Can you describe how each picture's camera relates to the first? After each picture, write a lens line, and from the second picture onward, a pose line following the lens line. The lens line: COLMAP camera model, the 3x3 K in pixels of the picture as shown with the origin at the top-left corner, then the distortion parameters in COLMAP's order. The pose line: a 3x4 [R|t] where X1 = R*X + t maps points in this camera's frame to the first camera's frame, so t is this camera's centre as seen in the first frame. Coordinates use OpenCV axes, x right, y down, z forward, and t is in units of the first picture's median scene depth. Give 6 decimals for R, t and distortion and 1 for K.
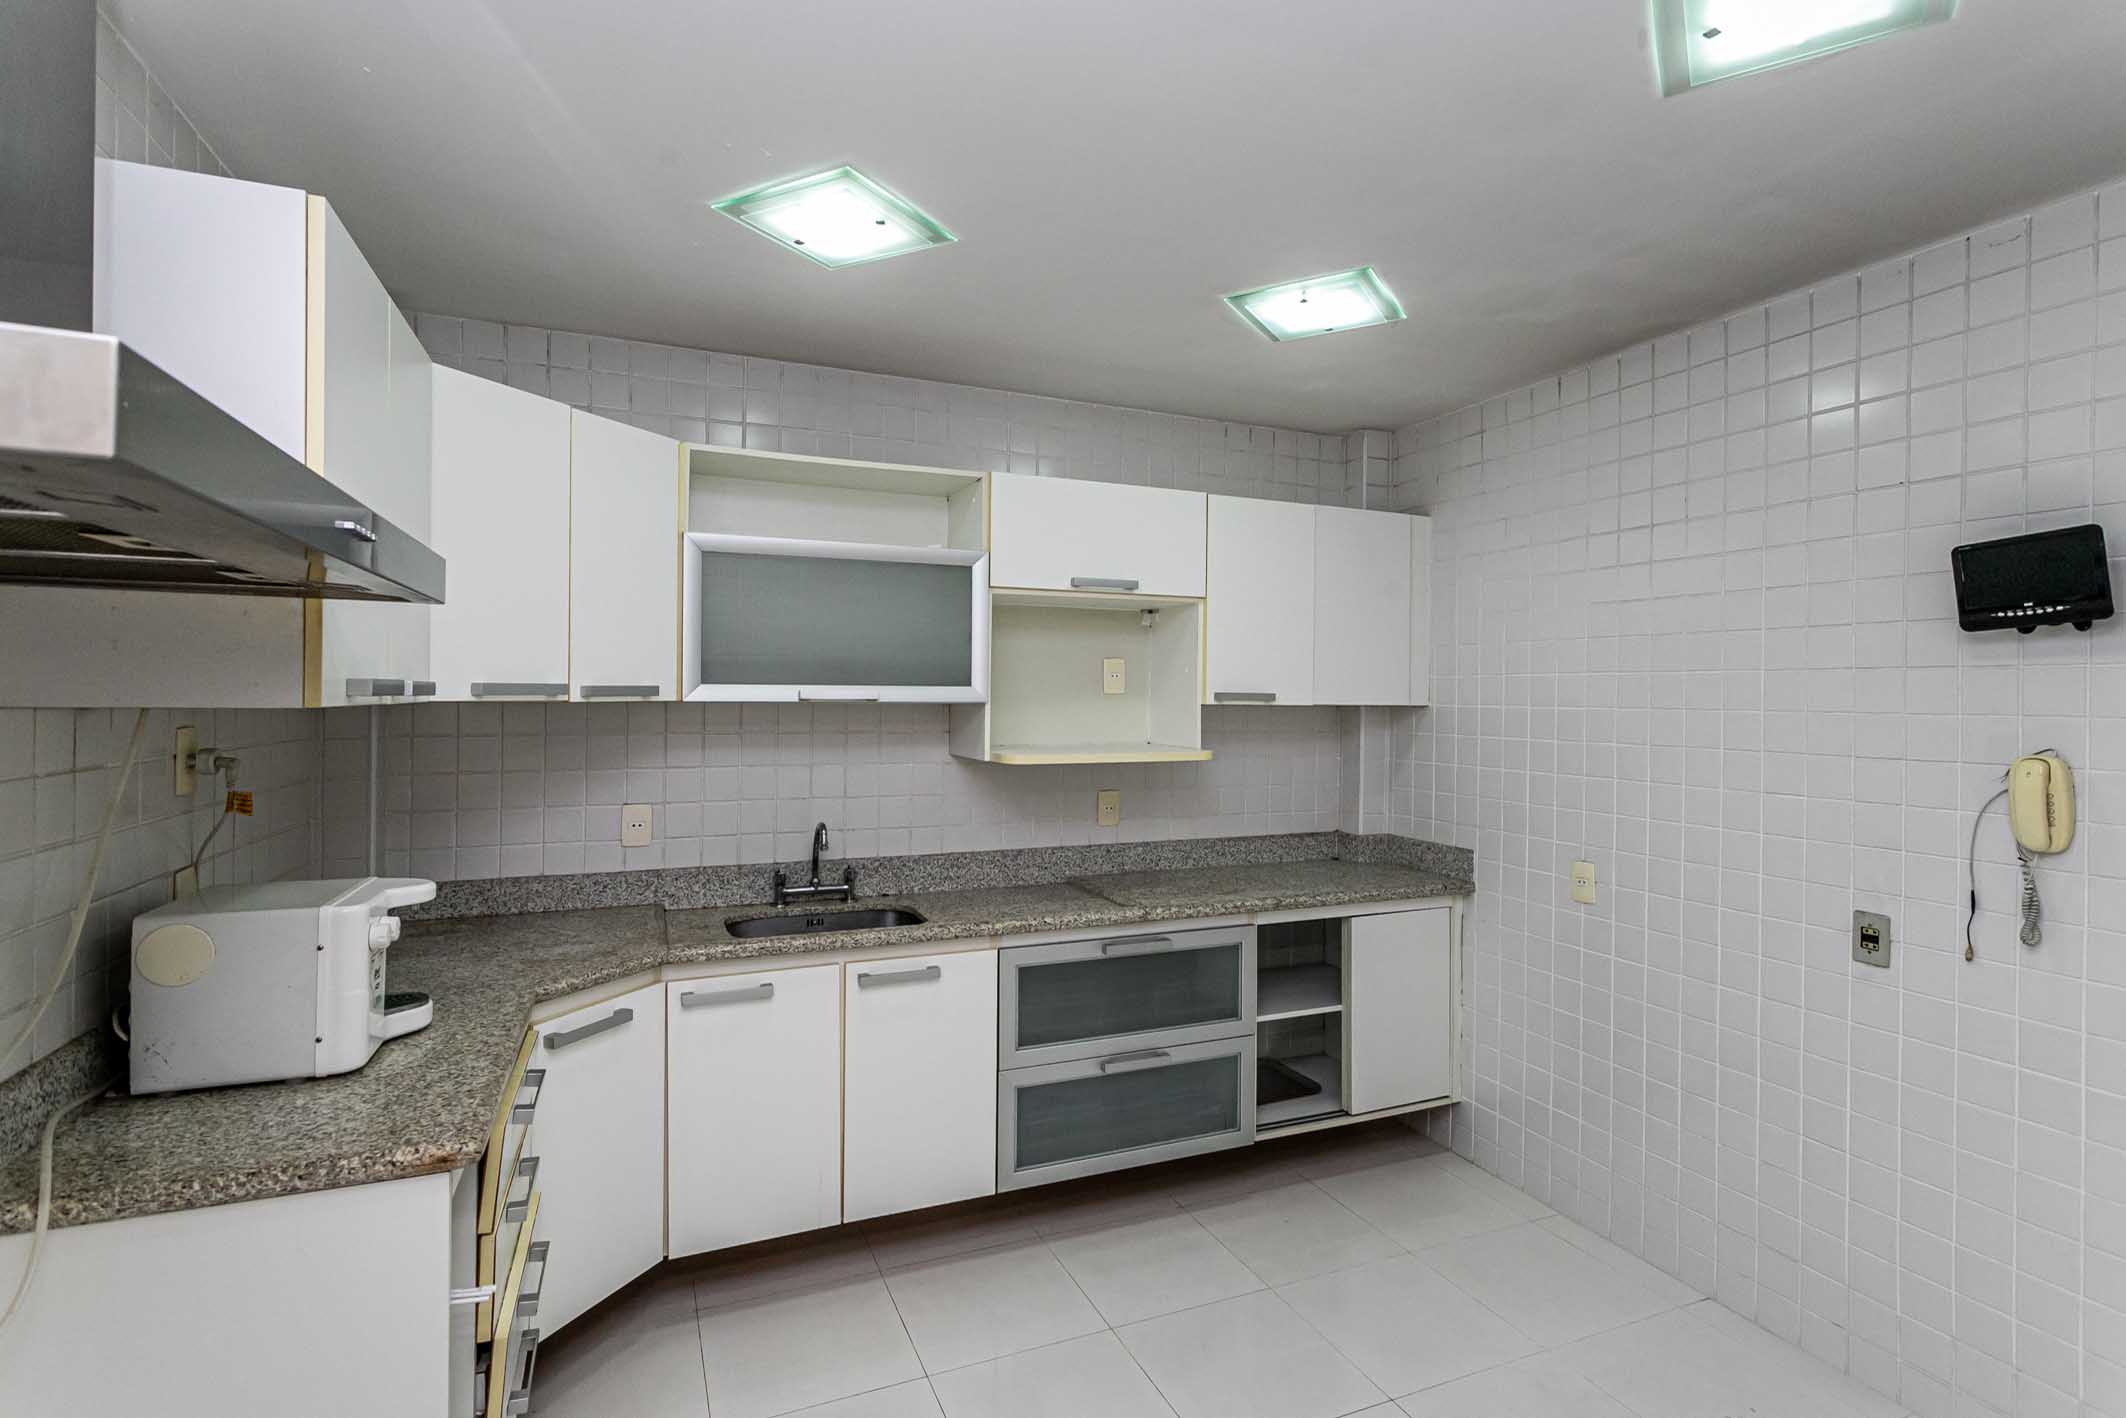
lens RADIAL K [[1001.8, 0, 1049.1], [0, 1001.8, 714.3], [0, 0, 1]] dist [0.003121, 0.000167]
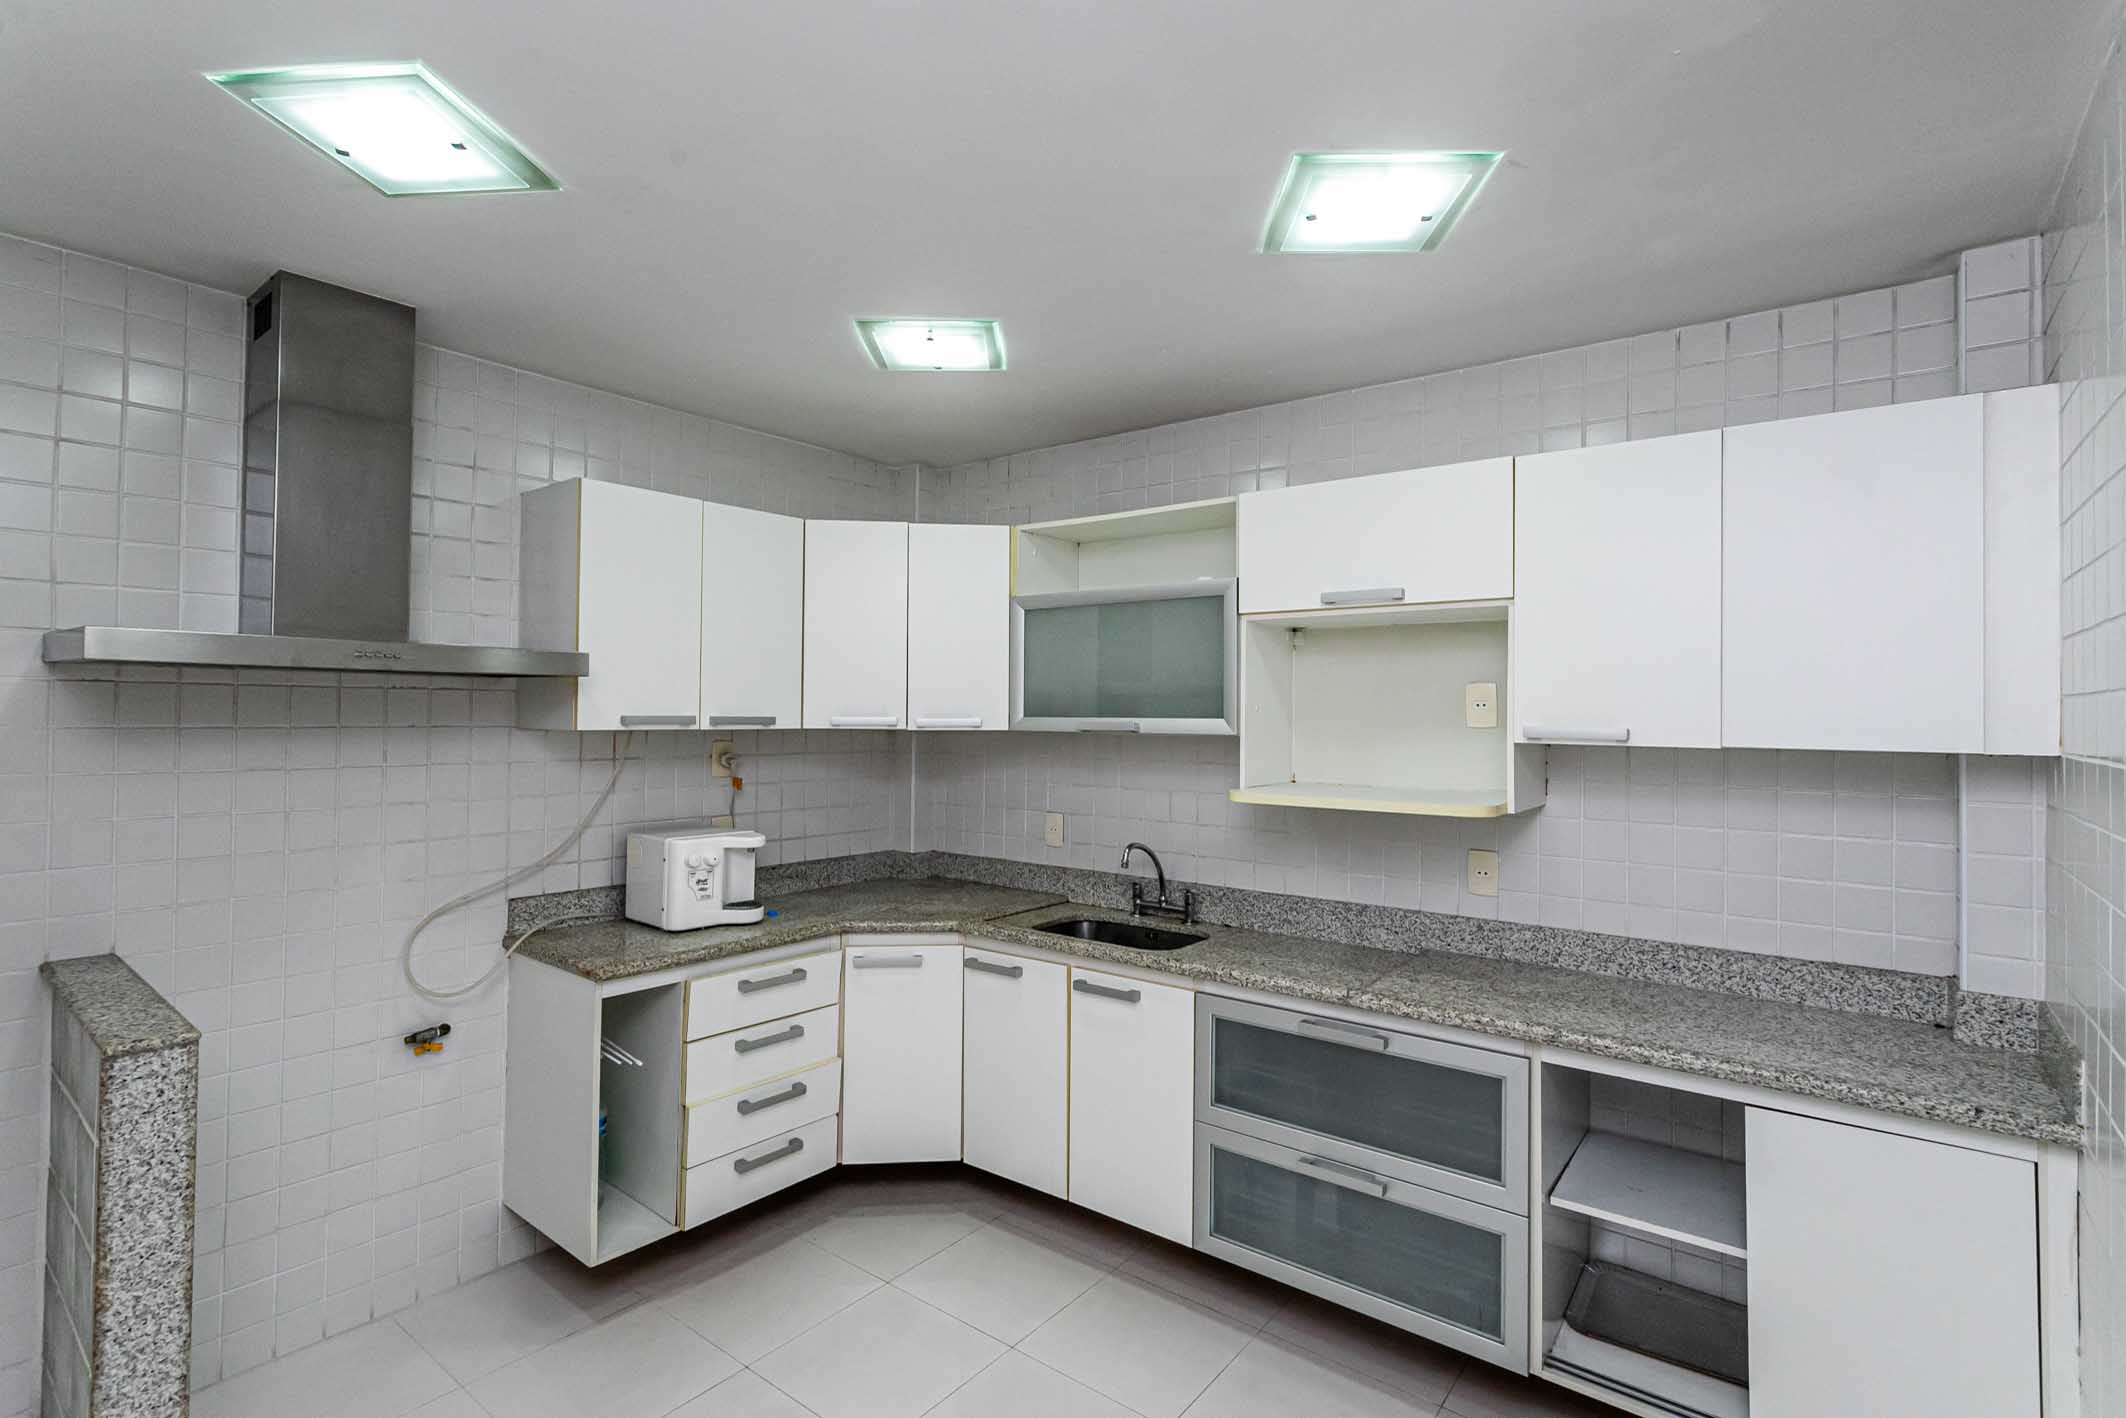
lens RADIAL K [[1006.8, 0, 1063.0], [0, 1006.8, 709.0], [0, 0, 1]] dist [0.000422, -0.000067]
pose [[0.505804, -0.006704, -0.862623, 0.655794], [-0.022914, 0.999513, -0.021204, -0.012121], [0.862344, 0.030491, 0.505404, 0.358765]]
